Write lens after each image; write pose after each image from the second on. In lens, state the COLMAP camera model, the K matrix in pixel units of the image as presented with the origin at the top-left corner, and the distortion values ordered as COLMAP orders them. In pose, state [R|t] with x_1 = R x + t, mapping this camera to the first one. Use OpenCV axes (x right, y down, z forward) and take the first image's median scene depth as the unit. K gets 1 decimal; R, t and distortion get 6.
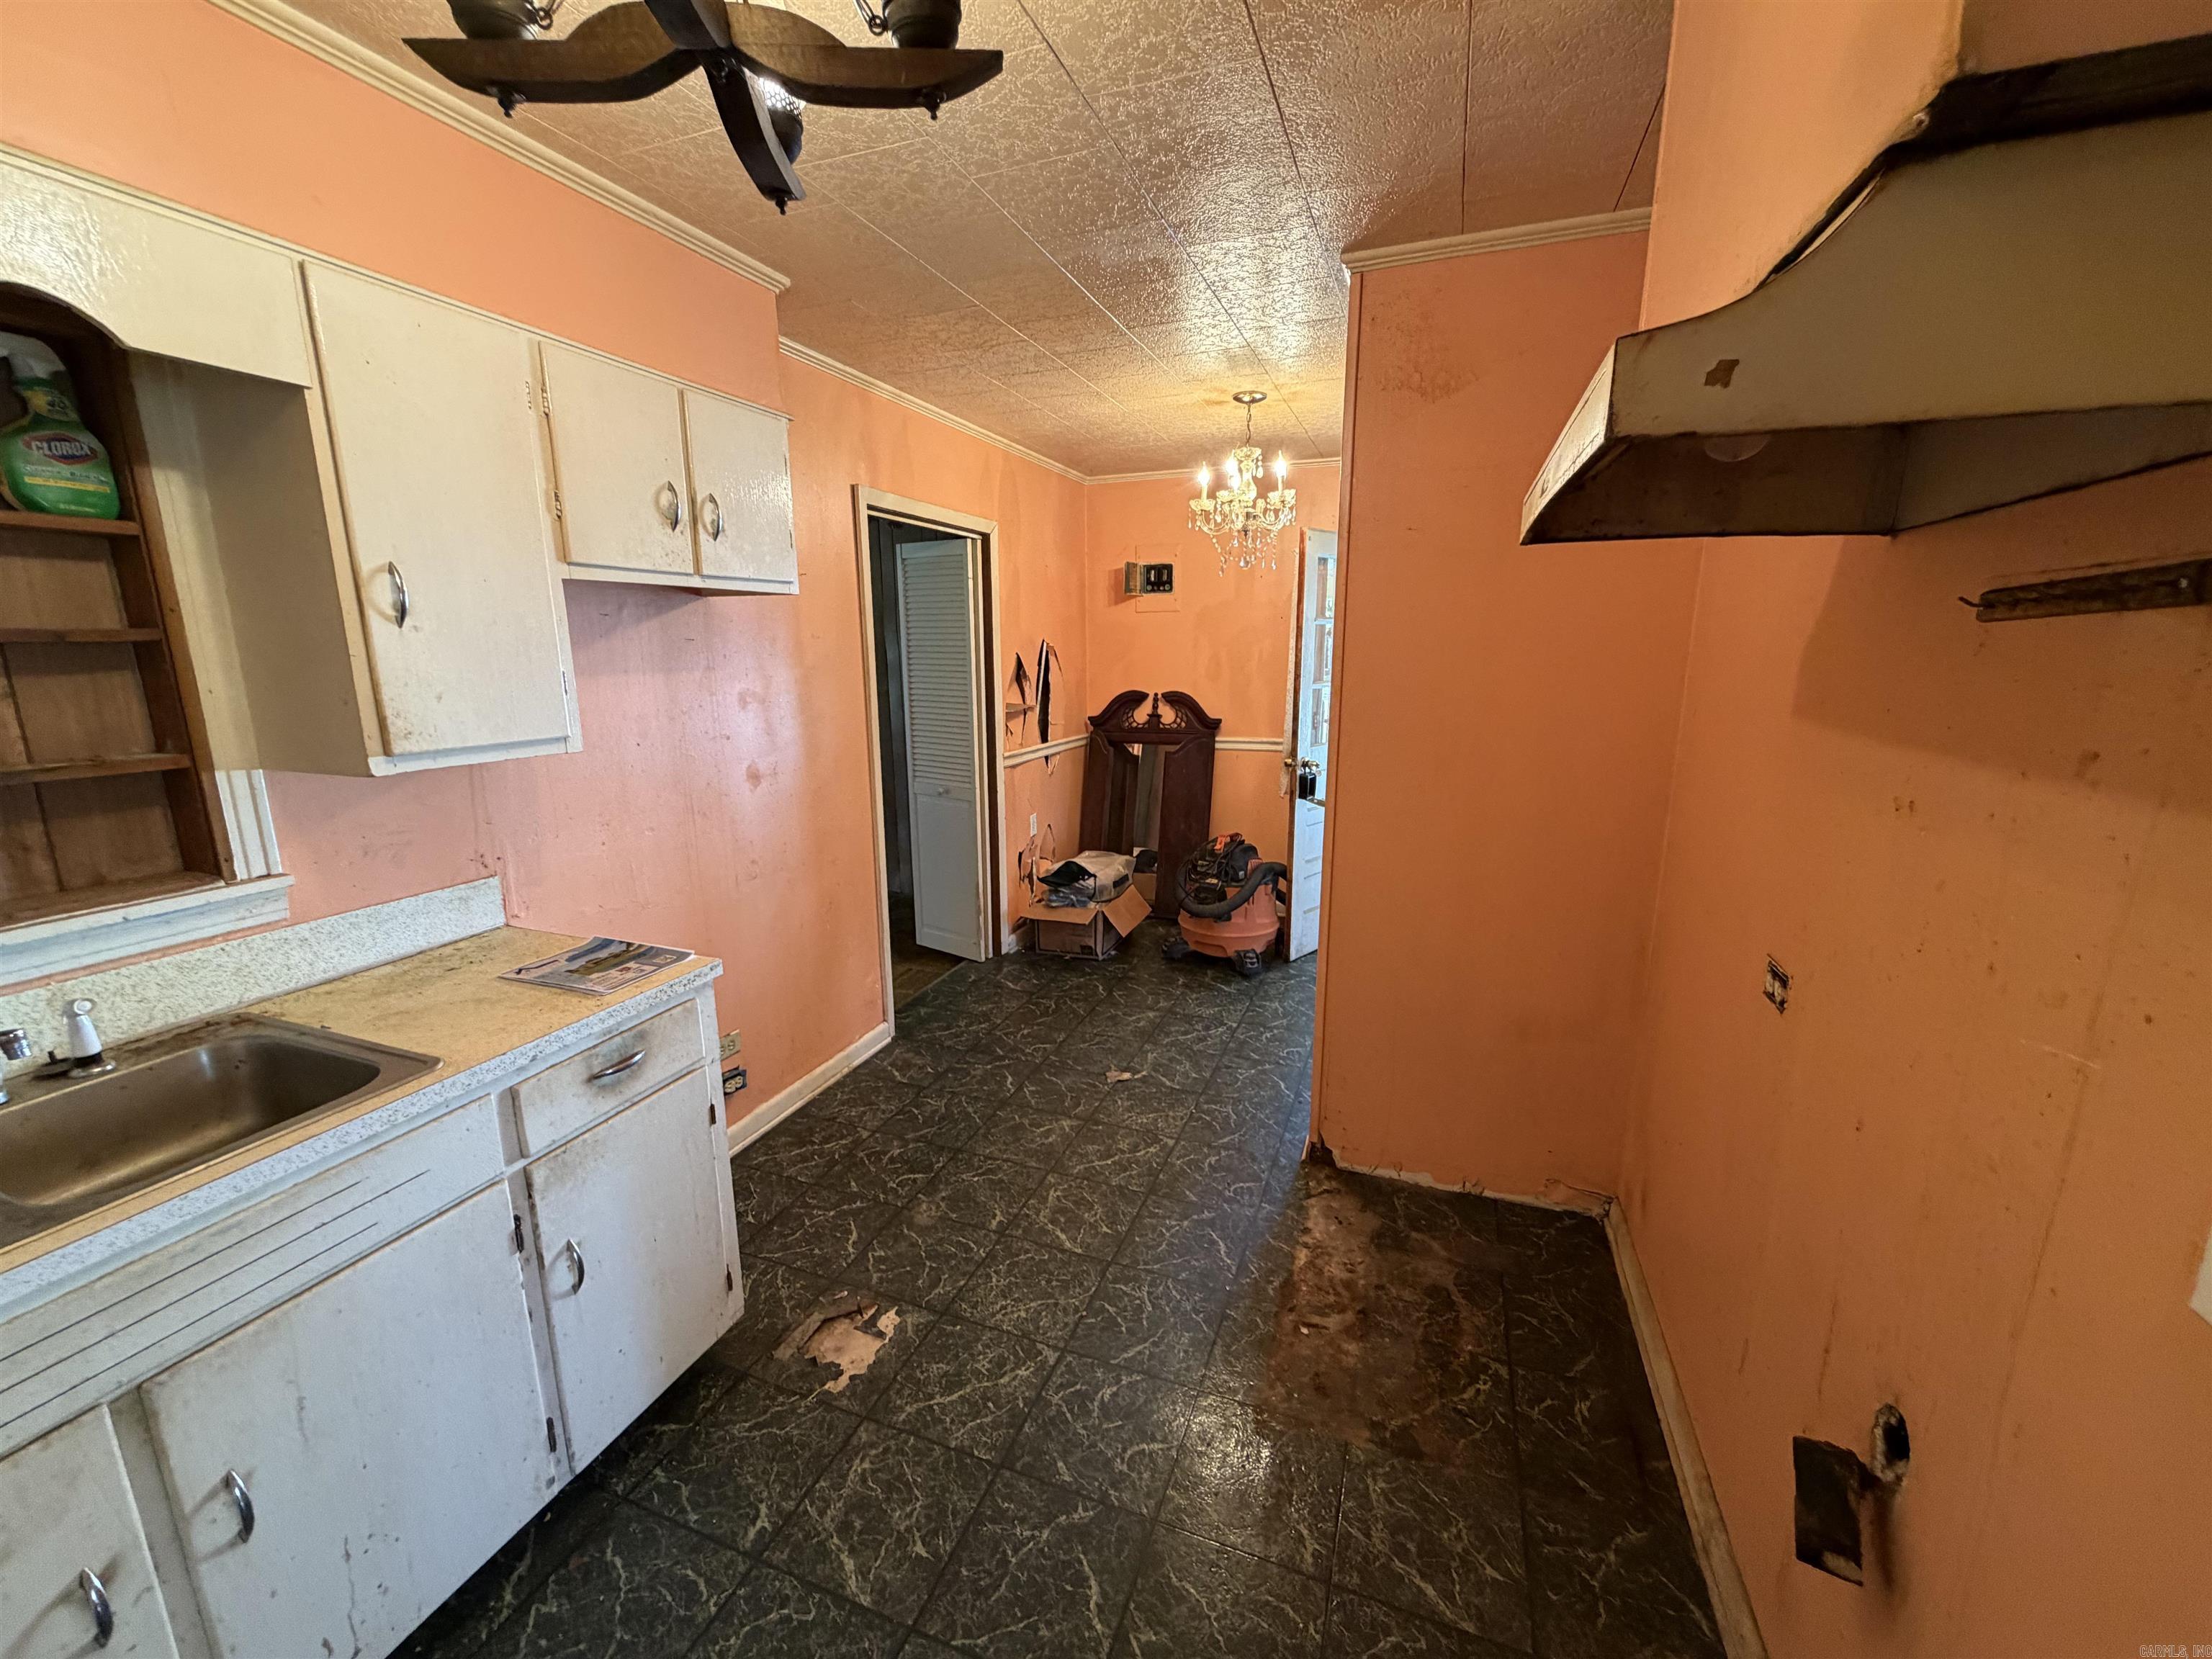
lens RADIAL K [[881.5, 0, 1101.4], [0, 881.5, 832.7], [0, 0, 1]] dist [0.000519, -0.000296]
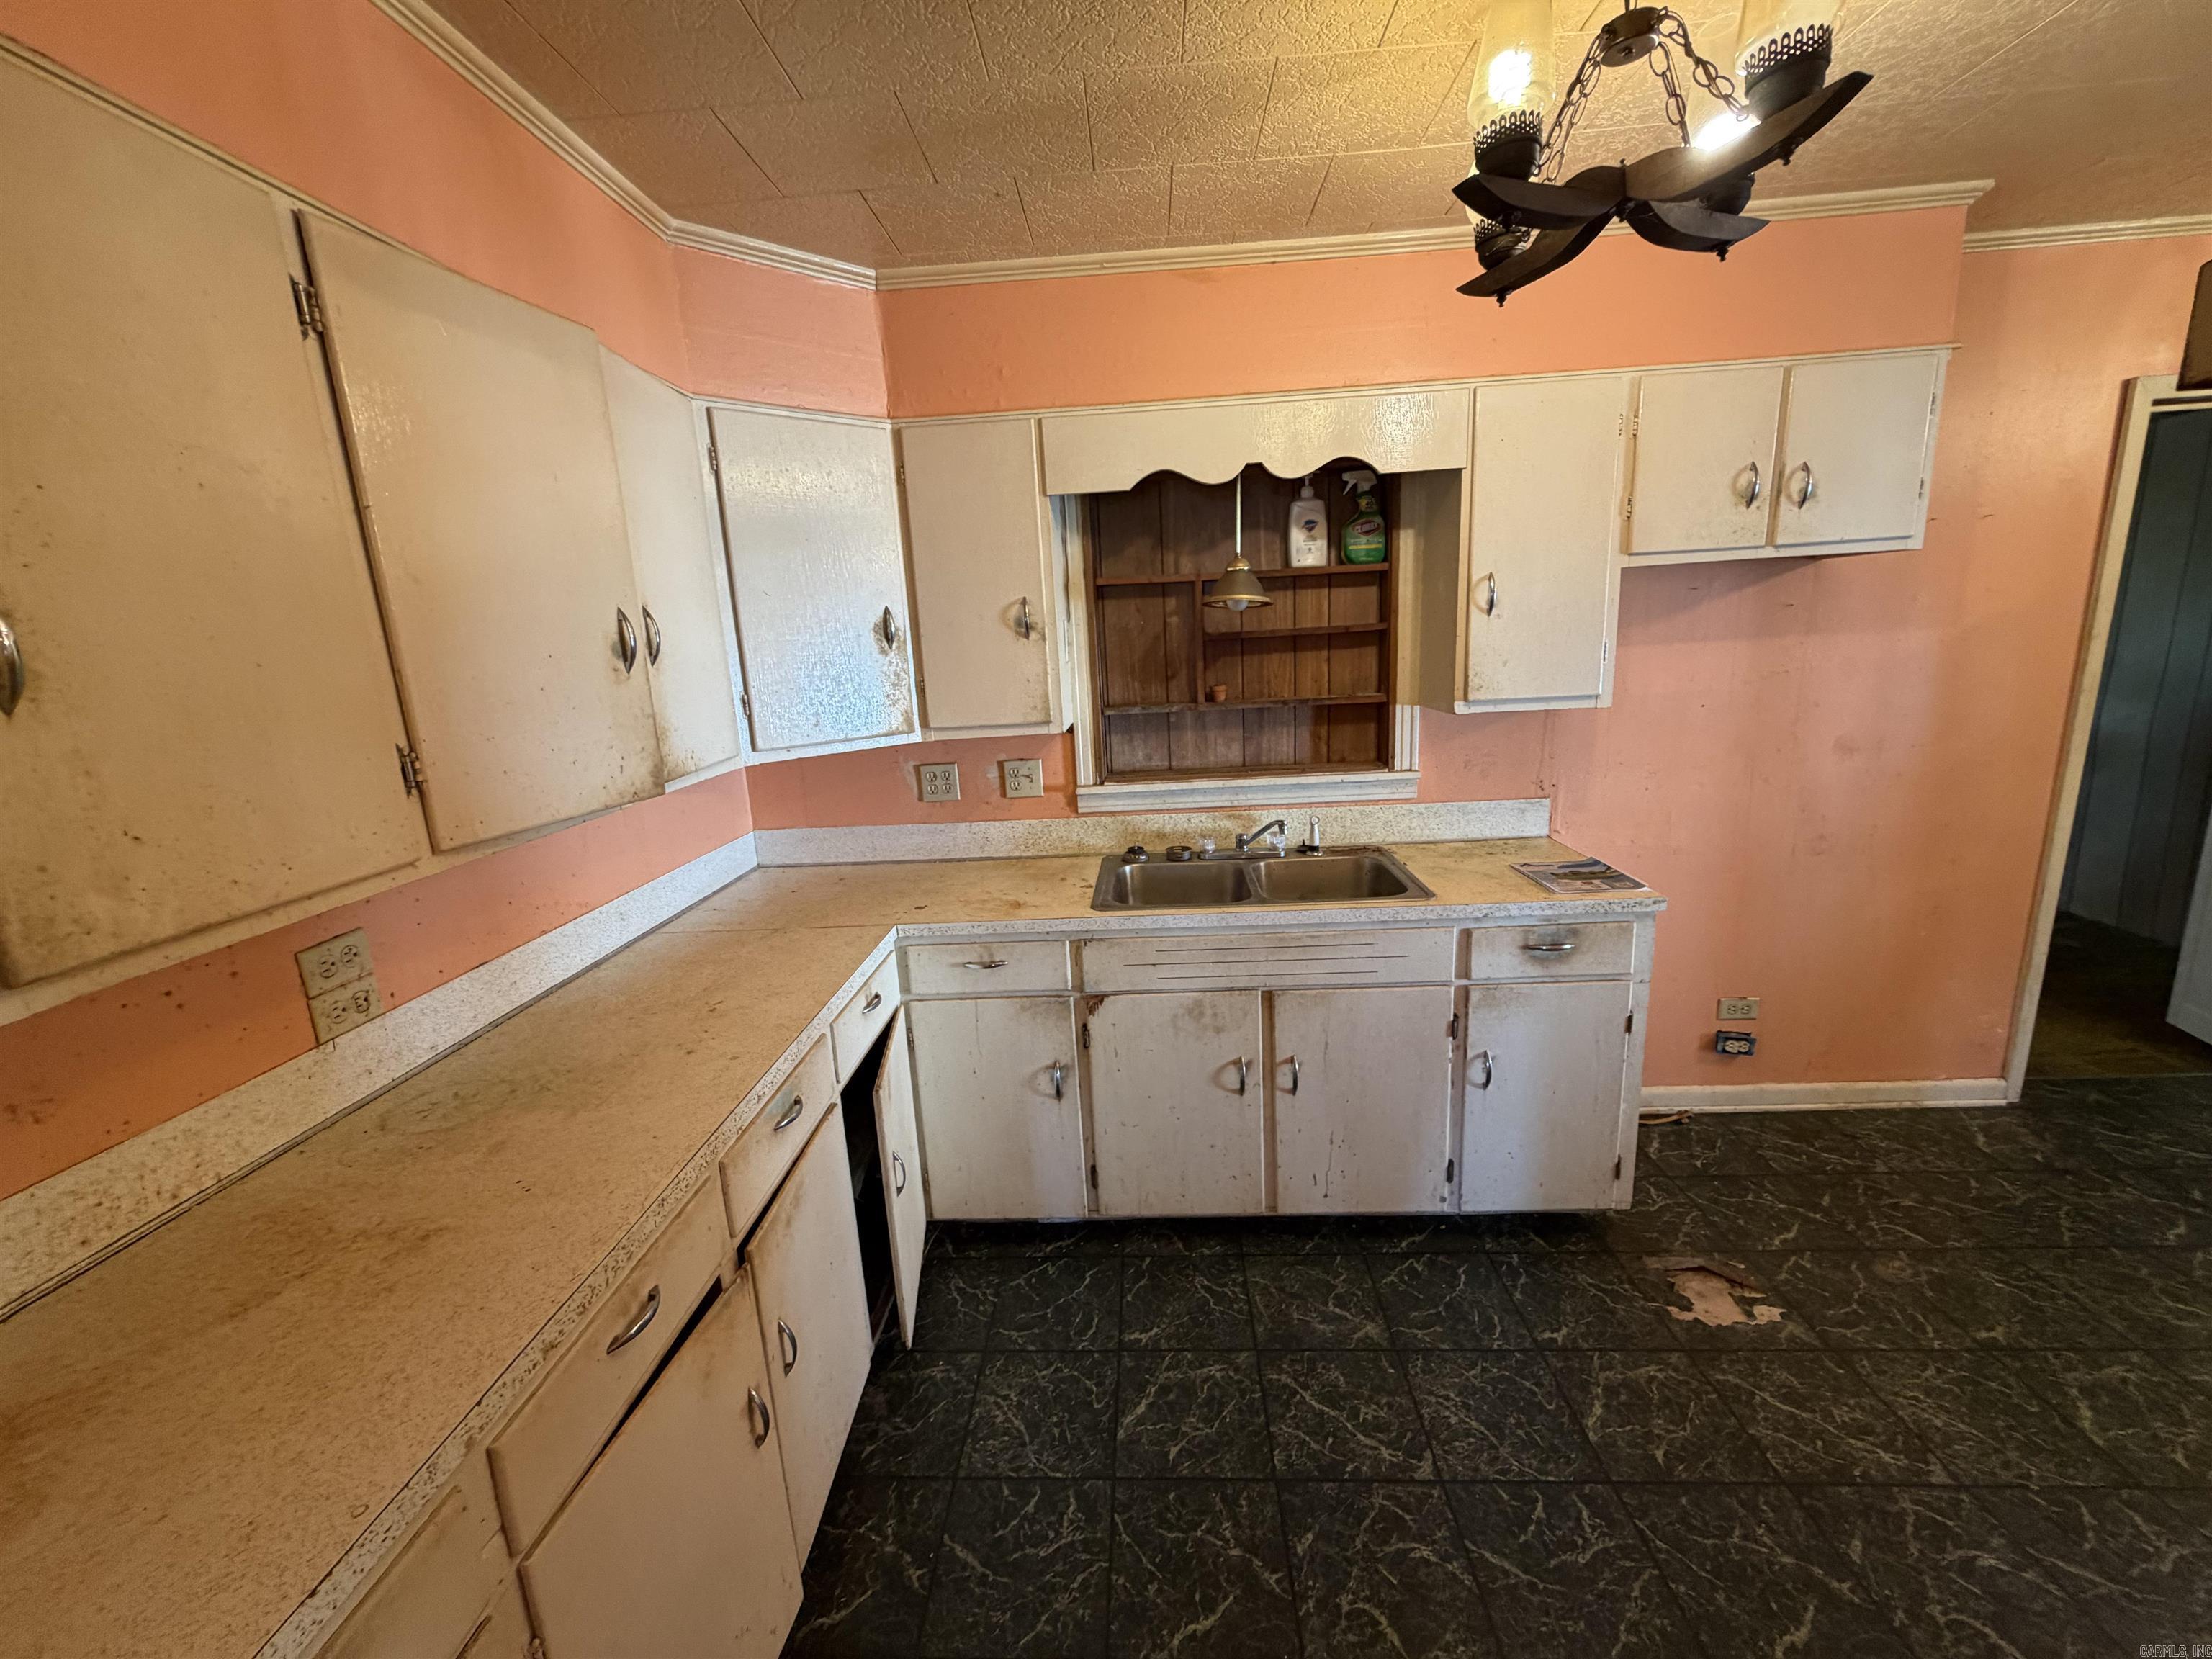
lens RADIAL K [[884.1, 0, 1101.4], [0, 884.1, 831.9], [0, 0, 1]] dist [0.000683, 0.000437]
pose [[0.307978, 0.192195, -0.931778, 0.337645], [-0.147037, 0.977231, 0.152971, -0.005205], [0.939963, 0.089894, 0.329225, -0.058544]]
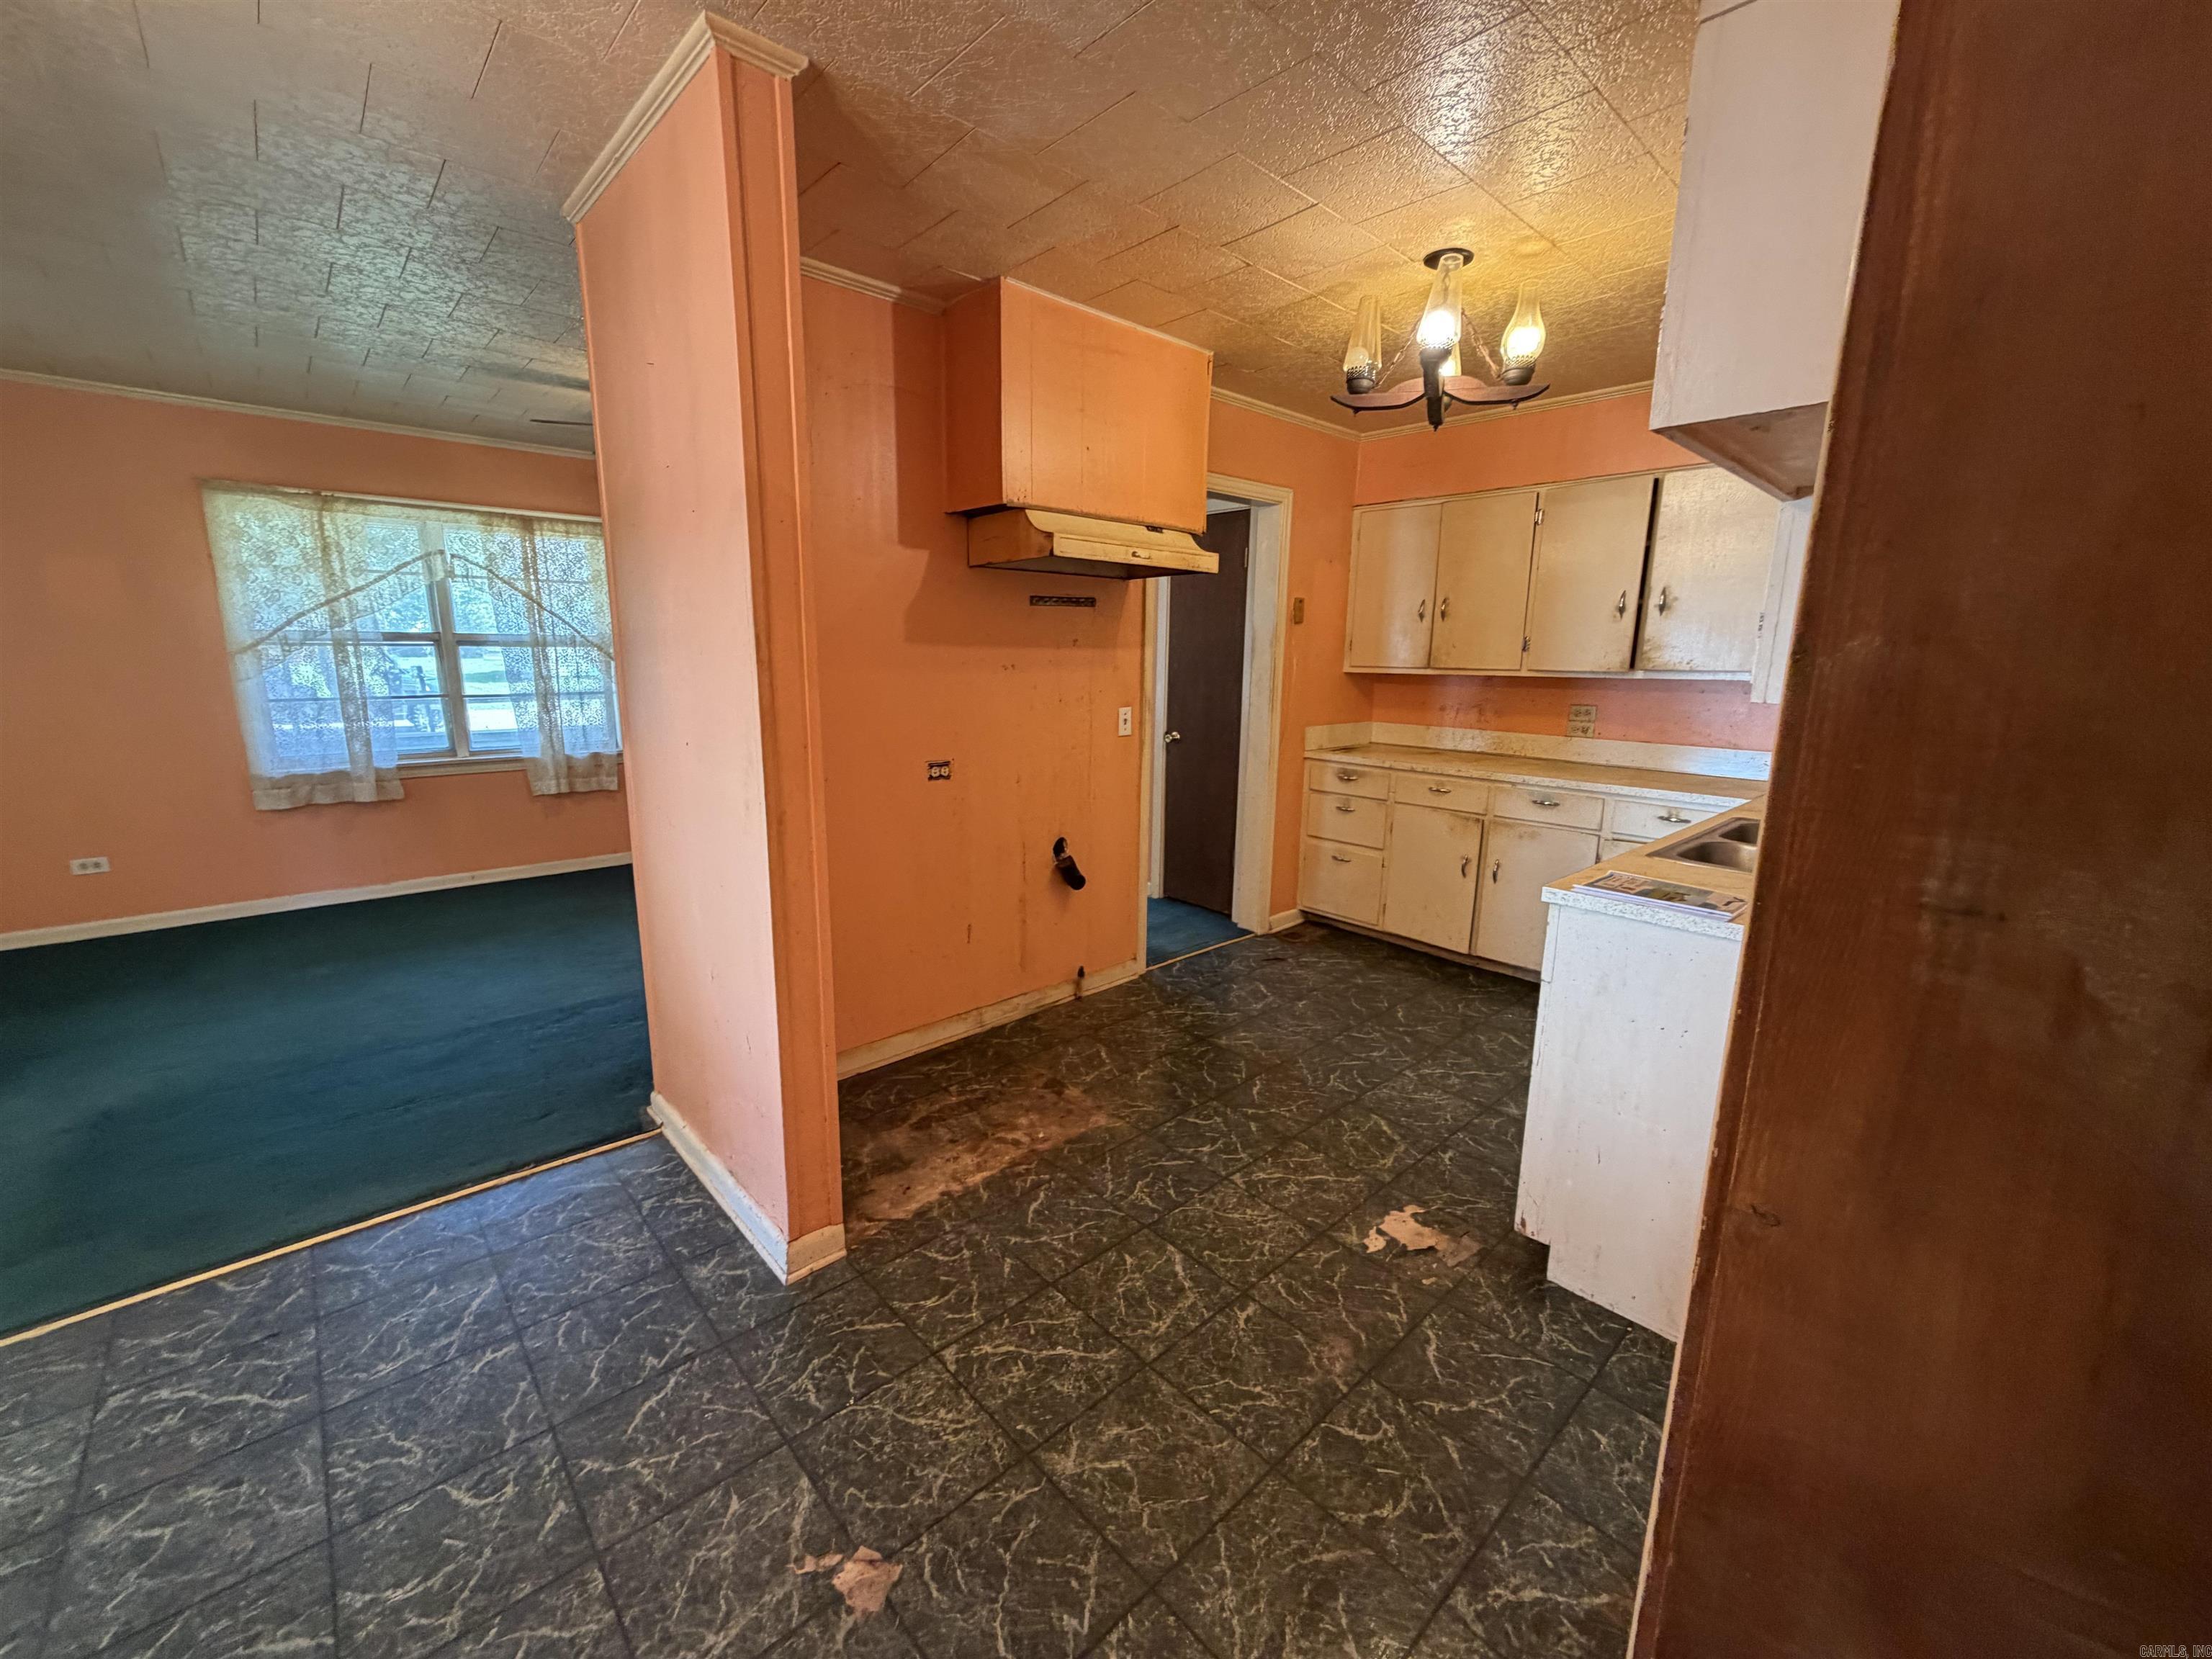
lens RADIAL K [[881.5, 0, 1101.4], [0, 881.5, 832.7], [0, 0, 1]] dist [0.000519, -0.000296]
pose [[-0.893690, -0.097961, 0.437861, -0.359567], [0.085287, 0.920995, 0.380125, -0.318243], [-0.440505, 0.377057, -0.814729, 1.802571]]
